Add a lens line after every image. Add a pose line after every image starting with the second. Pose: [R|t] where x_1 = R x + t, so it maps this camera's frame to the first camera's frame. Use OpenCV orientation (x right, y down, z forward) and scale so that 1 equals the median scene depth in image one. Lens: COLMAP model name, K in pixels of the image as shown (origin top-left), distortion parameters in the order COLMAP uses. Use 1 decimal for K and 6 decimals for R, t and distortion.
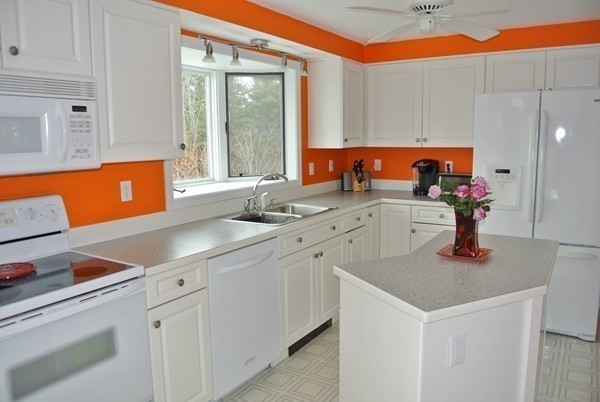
lens RADIAL K [[467.7, 0, 300.0], [0, 467.7, 201.0], [0, 0, 1]] dist [-0.044269, -0.001393]
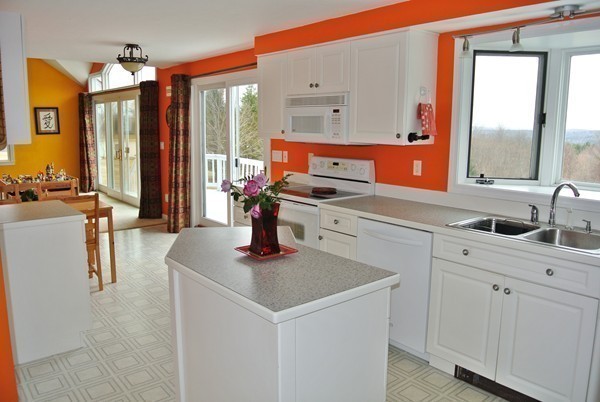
lens RADIAL K [[467.7, 0, 300.0], [0, 467.7, 201.0], [0, 0, 1]] dist [-0.044269, -0.001393]
pose [[-0.317316, 0.157504, -0.935149, 1.183254], [-0.140645, 0.967389, 0.210658, -0.193838], [0.937832, 0.198369, -0.284816, 1.266499]]
